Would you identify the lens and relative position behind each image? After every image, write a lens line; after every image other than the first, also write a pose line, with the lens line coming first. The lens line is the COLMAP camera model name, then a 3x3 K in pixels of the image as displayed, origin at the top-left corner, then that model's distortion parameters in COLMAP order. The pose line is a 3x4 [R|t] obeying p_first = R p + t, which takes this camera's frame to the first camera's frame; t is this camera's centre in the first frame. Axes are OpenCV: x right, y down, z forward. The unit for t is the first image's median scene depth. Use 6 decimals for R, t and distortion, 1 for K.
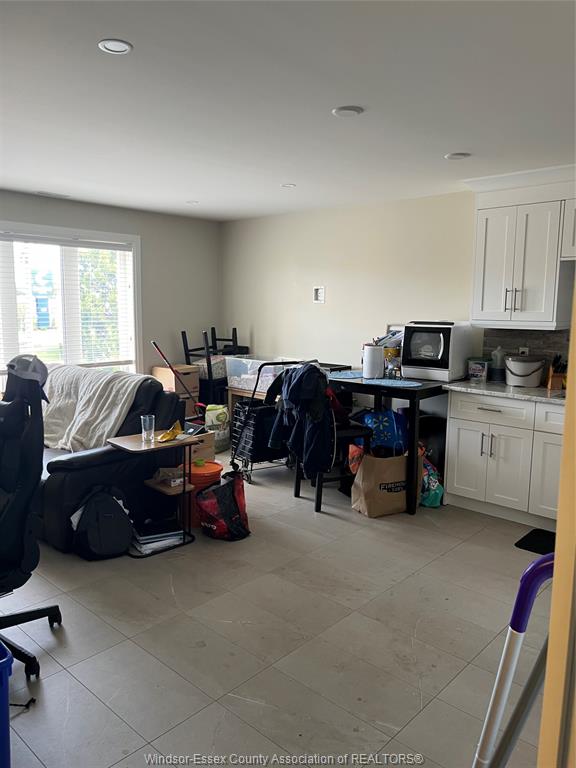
lens RADIAL K [[585.6, 0, 288.0], [0, 585.6, 384.0], [0, 0, 1]] dist [0.073349, -0.112991]
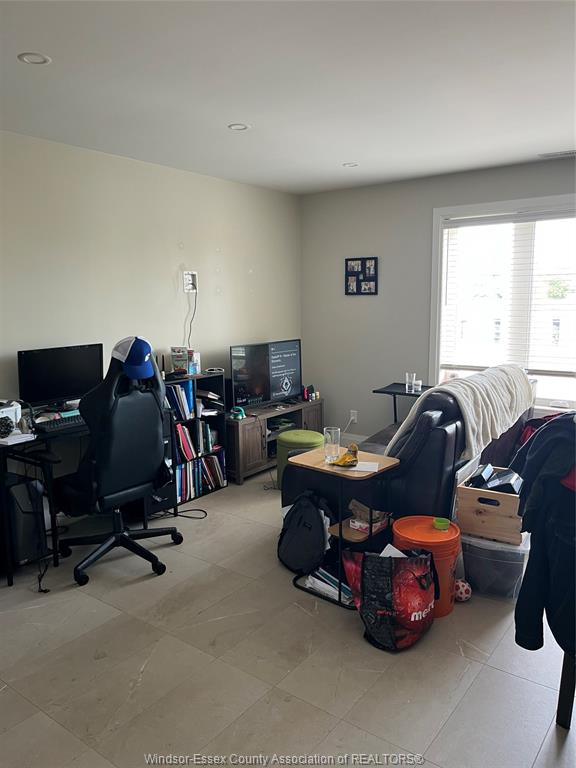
lens RADIAL K [[585.6, 0, 288.0], [0, 585.6, 384.0], [0, 0, 1]] dist [0.073349, -0.112991]
pose [[0.100729, 0.148927, -0.983704, 0.434370], [-0.127424, 0.982522, 0.135700, -0.090197], [0.986720, 0.111678, 0.117945, 0.649796]]
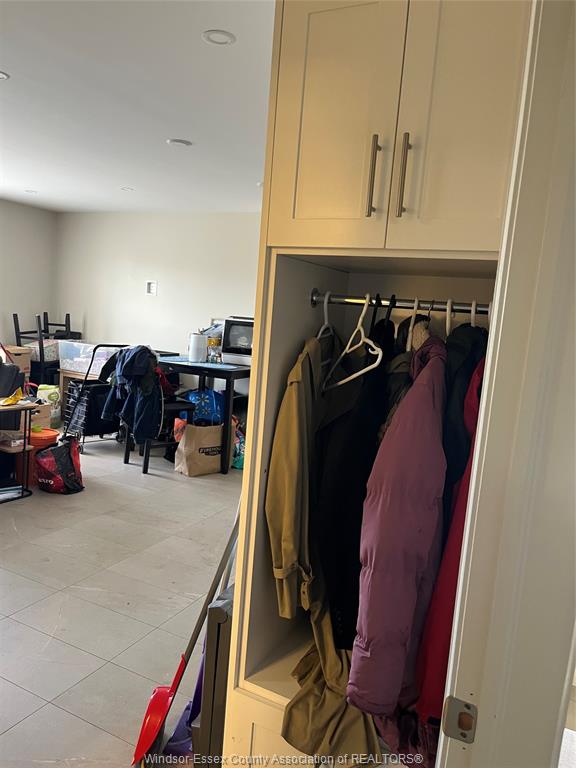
lens RADIAL K [[584.8, 0, 288.0], [0, 584.8, 384.0], [0, 0, 1]] dist [0.072295, -0.197598]
pose [[0.958684, 0.030435, 0.282840, -0.011300], [-0.029562, 0.999536, -0.007353, 0.038699], [-0.282933, -0.001313, 0.959139, -0.181901]]
